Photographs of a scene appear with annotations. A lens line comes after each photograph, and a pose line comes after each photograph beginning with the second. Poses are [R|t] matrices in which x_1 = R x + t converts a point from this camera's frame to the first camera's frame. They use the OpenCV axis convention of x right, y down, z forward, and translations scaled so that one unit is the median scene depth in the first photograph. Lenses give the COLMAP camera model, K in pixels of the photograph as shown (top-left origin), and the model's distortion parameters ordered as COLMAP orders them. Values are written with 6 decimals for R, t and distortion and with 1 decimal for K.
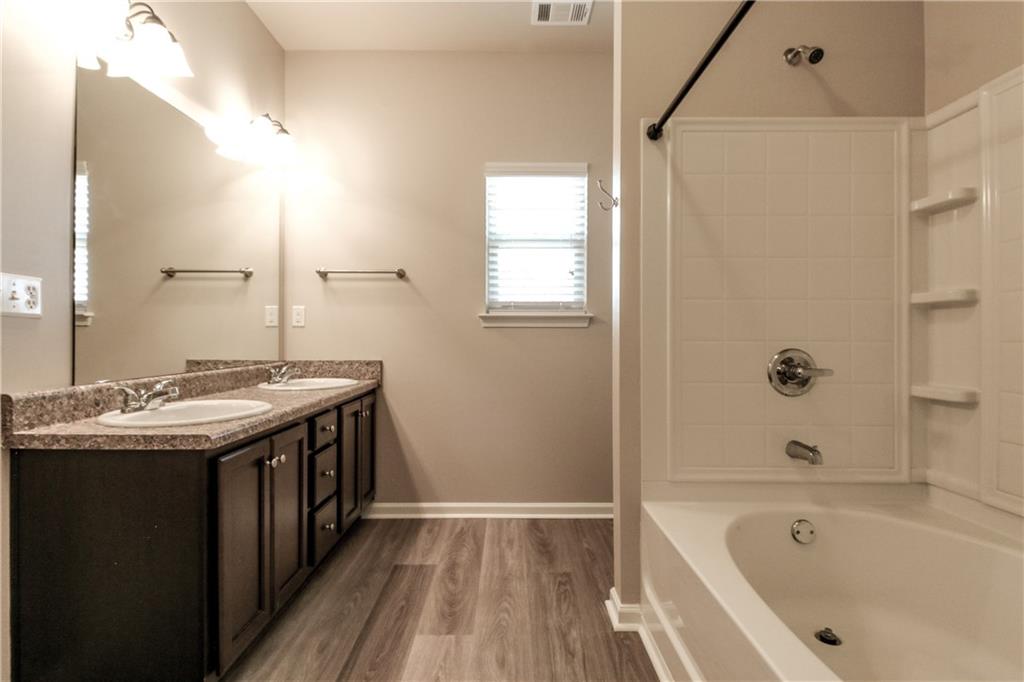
lens RADIAL K [[471.9, 0, 511.4], [0, 471.9, 337.0], [0, 0, 1]] dist [0.022020, -0.016163]
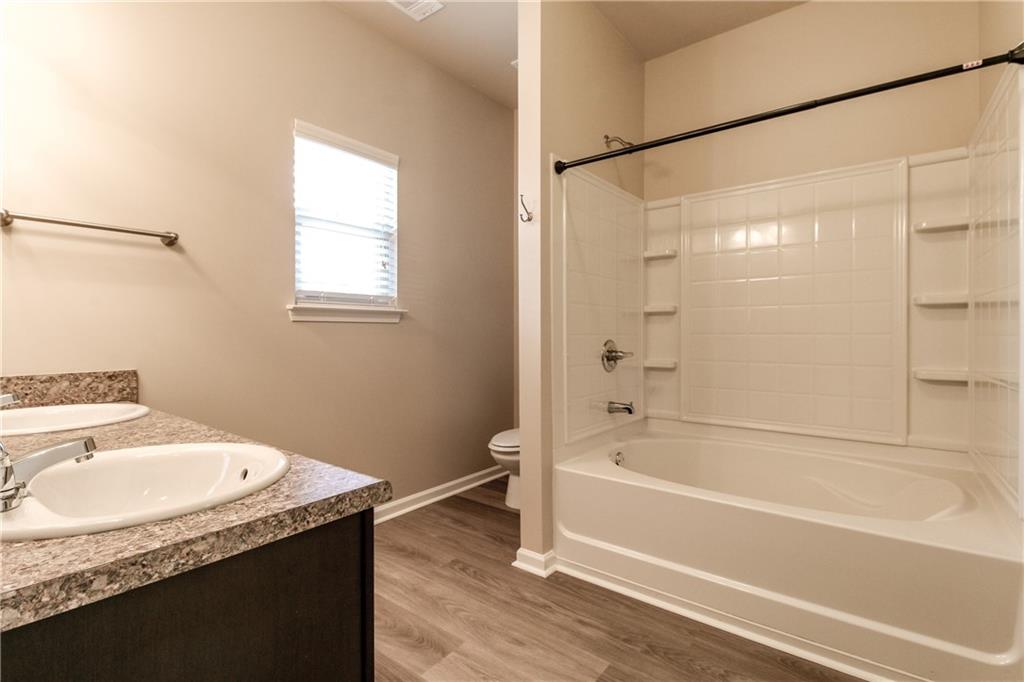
lens RADIAL K [[468.0, 0, 512.0], [0, 468.0, 341.0], [0, 0, 1]] dist [0.019821, -0.014815]
pose [[0.623769, -0.016404, 0.781437, -0.681373], [0.004246, 0.999836, 0.017599, 0.001237], [-0.781598, -0.007660, 0.623736, 0.301417]]
